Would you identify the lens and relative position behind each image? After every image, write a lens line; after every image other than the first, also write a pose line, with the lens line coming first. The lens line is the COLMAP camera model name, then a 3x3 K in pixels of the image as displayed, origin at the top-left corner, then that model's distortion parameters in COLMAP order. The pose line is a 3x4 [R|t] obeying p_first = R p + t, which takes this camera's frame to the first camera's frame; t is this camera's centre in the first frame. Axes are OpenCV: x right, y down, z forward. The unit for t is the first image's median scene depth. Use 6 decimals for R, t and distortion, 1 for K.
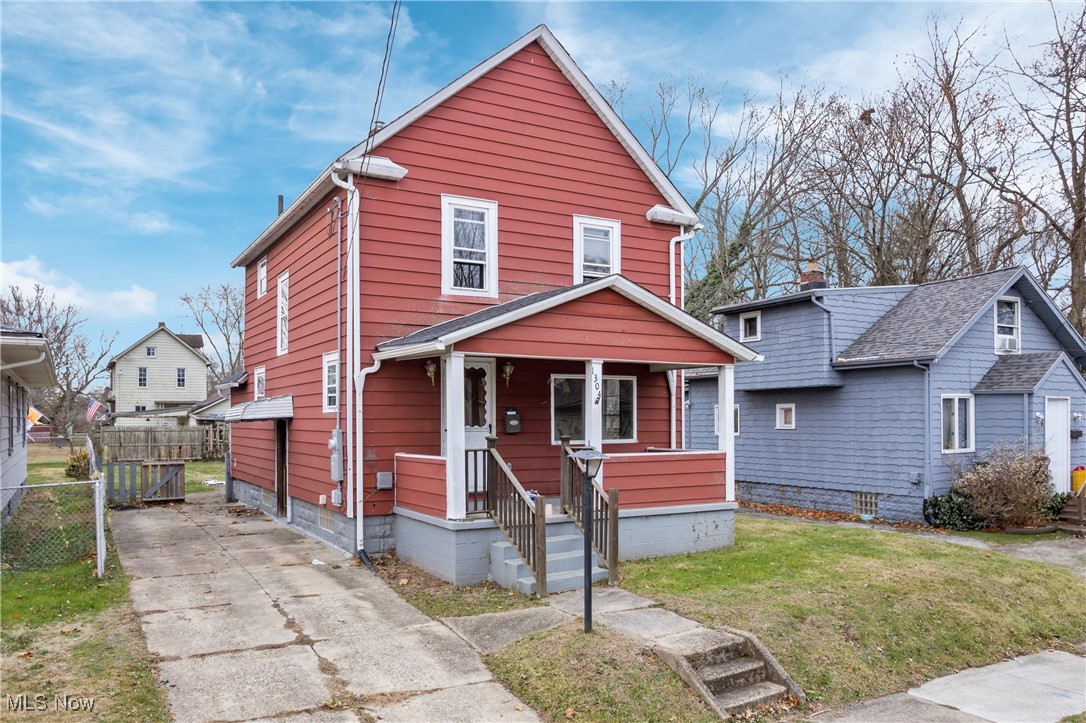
lens RADIAL K [[829.8, 0, 542.2], [0, 829.8, 417.0], [0, 0, 1]] dist [-0.044632, 0.001396]
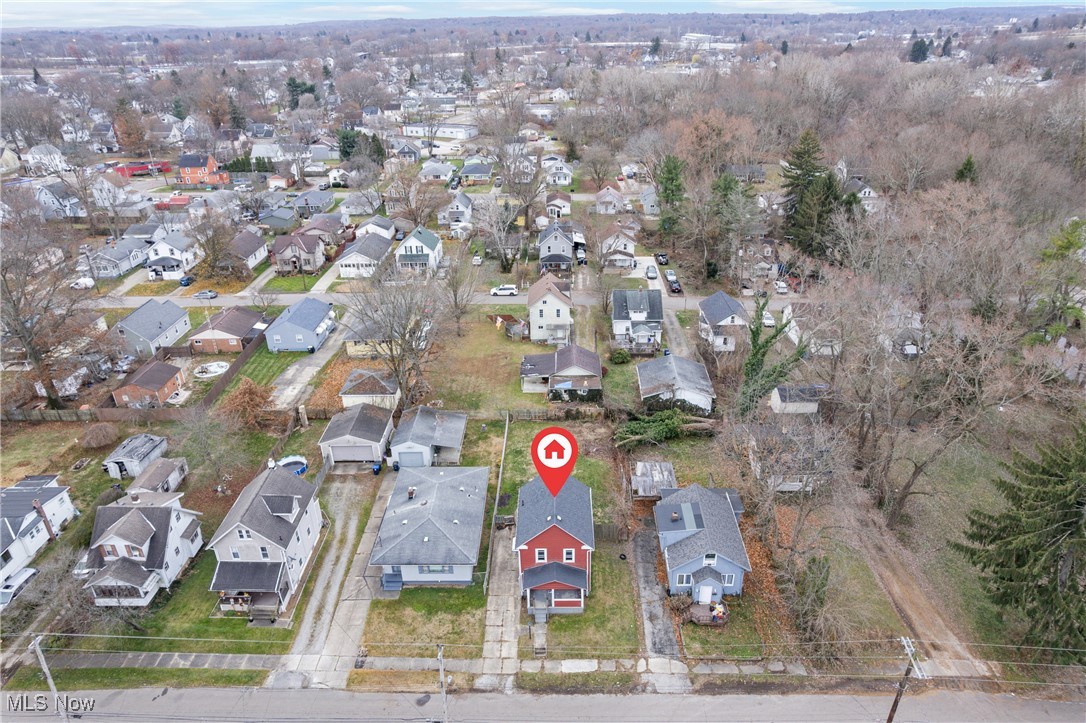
lens RADIAL K [[733.8, 0, 543.0], [0, 733.8, 361.5], [0, 0, 1]] dist [-0.032730, 0.002692]
pose [[0.858154, 0.227866, -0.460054, 1.849481], [0.008577, 0.889616, 0.456630, -3.542370], [0.513321, -0.395804, 0.761472, -2.179178]]
